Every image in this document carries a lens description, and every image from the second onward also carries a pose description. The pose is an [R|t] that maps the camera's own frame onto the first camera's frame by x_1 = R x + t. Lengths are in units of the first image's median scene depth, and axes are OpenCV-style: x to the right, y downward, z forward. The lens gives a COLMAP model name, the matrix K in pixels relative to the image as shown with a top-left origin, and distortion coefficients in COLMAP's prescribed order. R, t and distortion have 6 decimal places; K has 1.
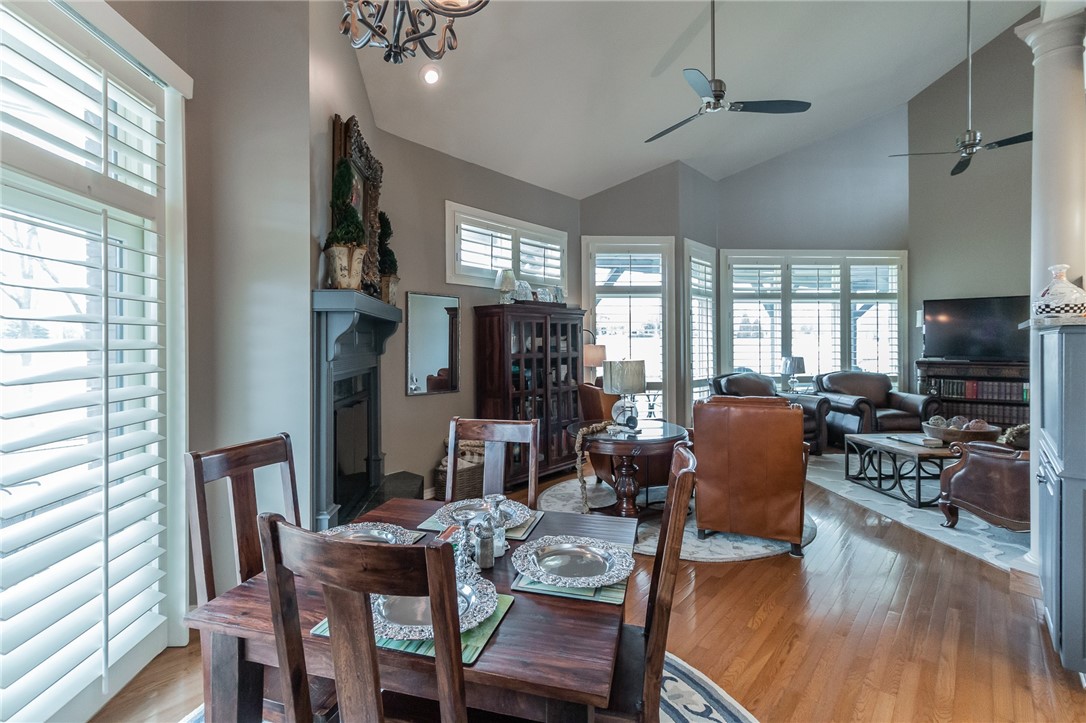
lens RADIAL K [[503.9, 0, 549.8], [0, 503.9, 340.9], [0, 0, 1]] dist [0.002693, 0.001761]
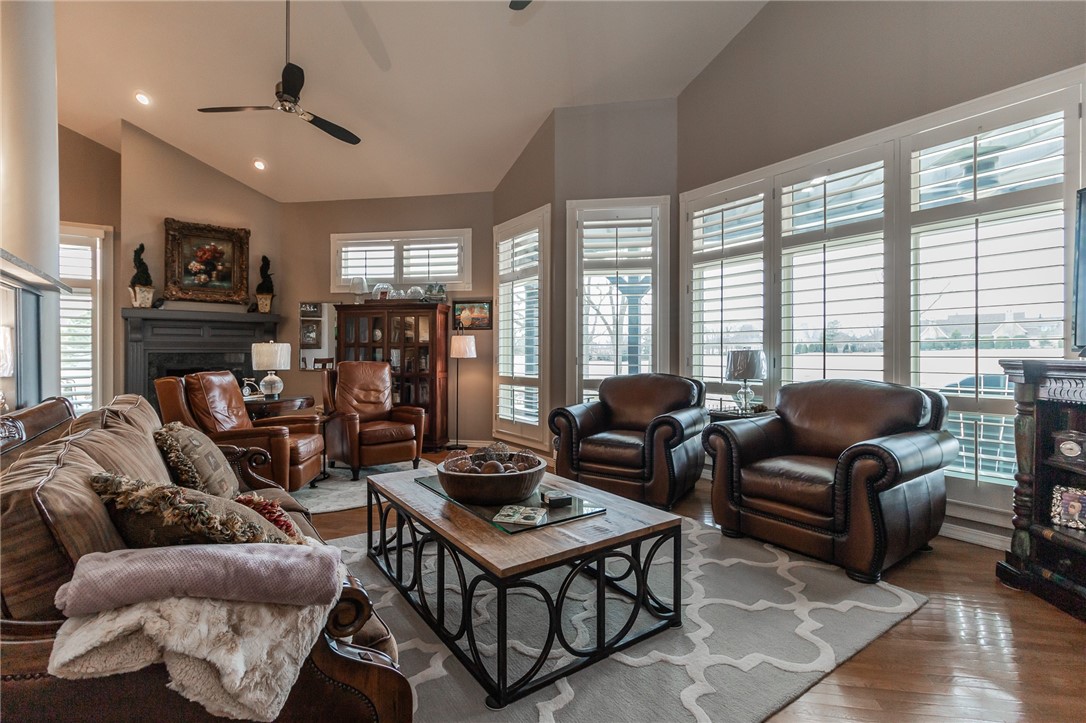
lens RADIAL K [[503.9, 0, 543.4], [0, 503.9, 351.0], [0, 0, 1]] dist [0.002693, 0.001761]
pose [[0.526728, 0.000477, -0.850034, 0.873295], [0.003163, 0.999992, 0.002521, 0.030626], [0.850028, -0.004016, 0.526722, 0.512425]]
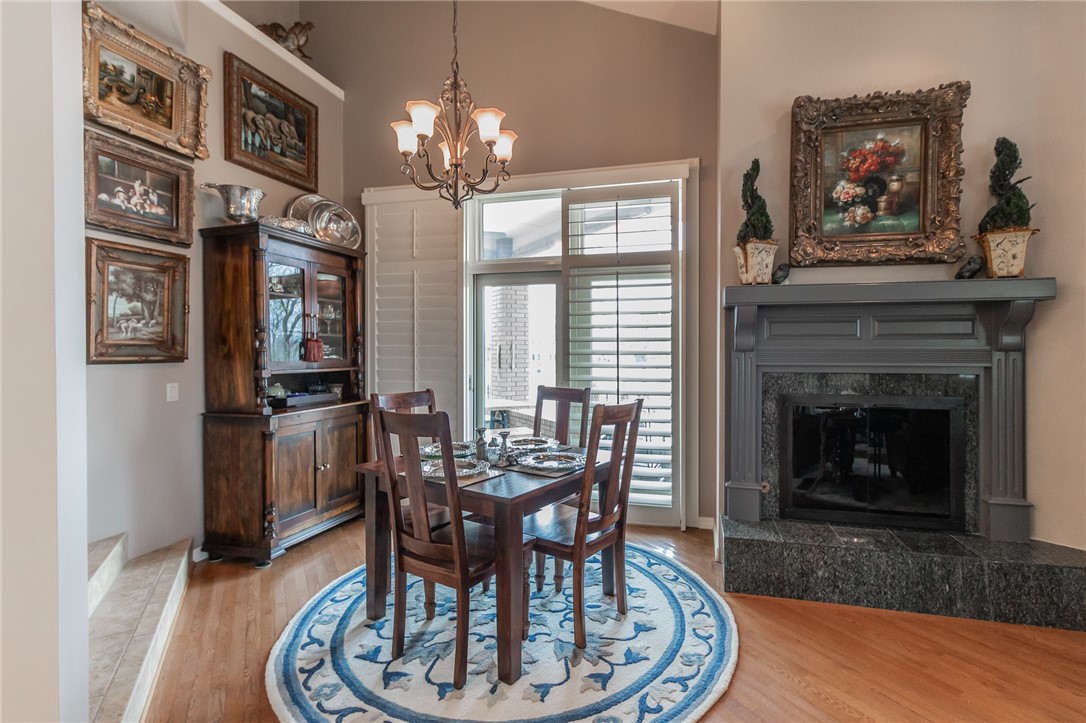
lens RADIAL K [[503.9, 0, 558.2], [0, 503.9, 349.2], [0, 0, 1]] dist [0.002693, 0.001761]
pose [[-0.314779, -0.000201, -0.949165, 0.274176], [0.006087, 0.999979, -0.002231, 0.013916], [0.949146, -0.006480, -0.314771, 0.364513]]
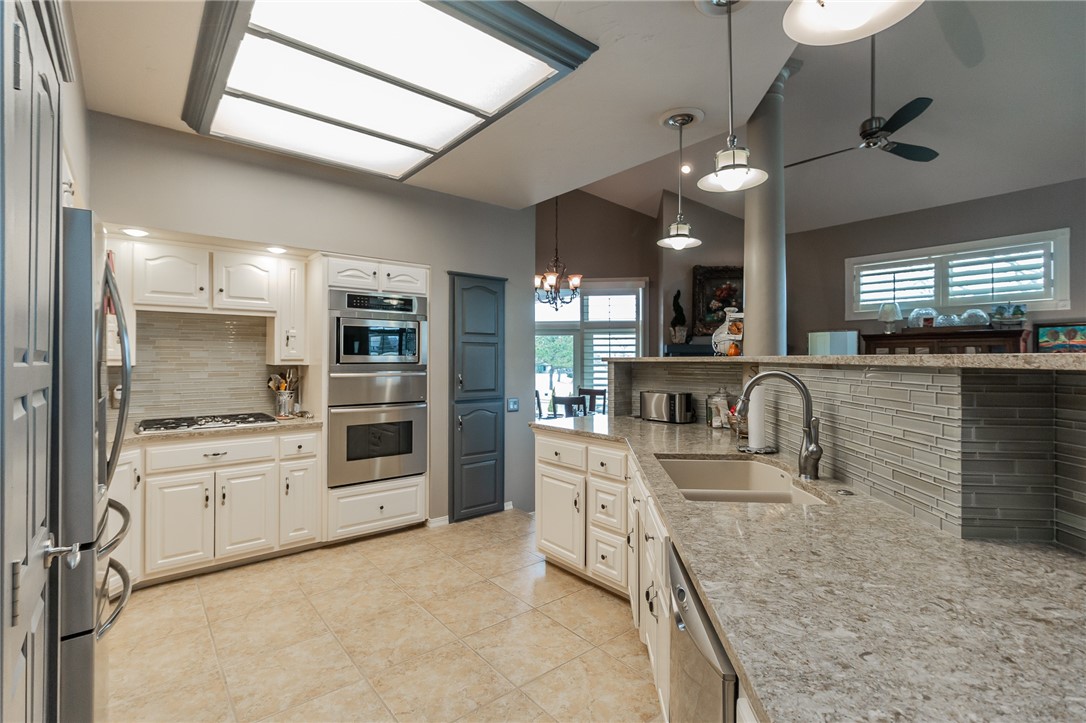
lens RADIAL K [[503.9, 0, 533.1], [0, 503.9, 353.8], [0, 0, 1]] dist [0.002693, 0.001761]
pose [[-0.165681, -0.009824, -0.986131, 0.836778], [0.003765, 0.999937, -0.010594, -0.011493], [0.986172, -0.005468, -0.165633, 0.271513]]
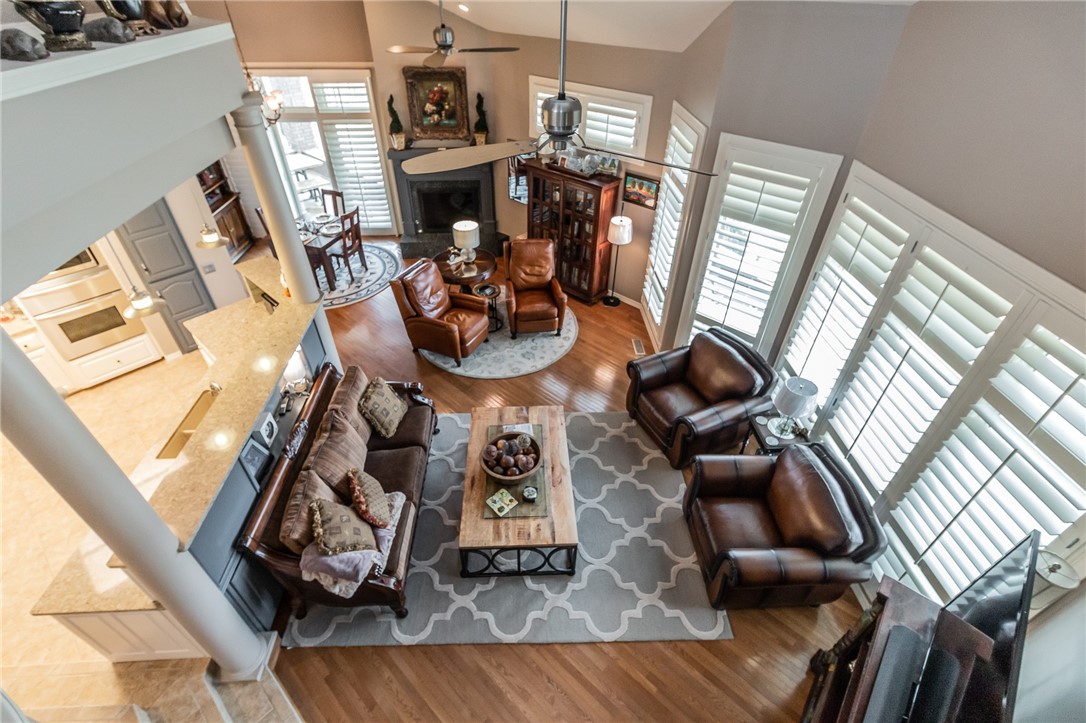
lens RADIAL K [[503.9, 0, 539.4], [0, 503.9, 366.0], [0, 0, 1]] dist [0.002693, 0.001761]
pose [[-0.021614, 0.632790, -0.774022, 0.957897], [-0.005044, 0.774124, 0.633014, -0.369892], [0.999754, 0.017586, -0.013540, 0.715229]]
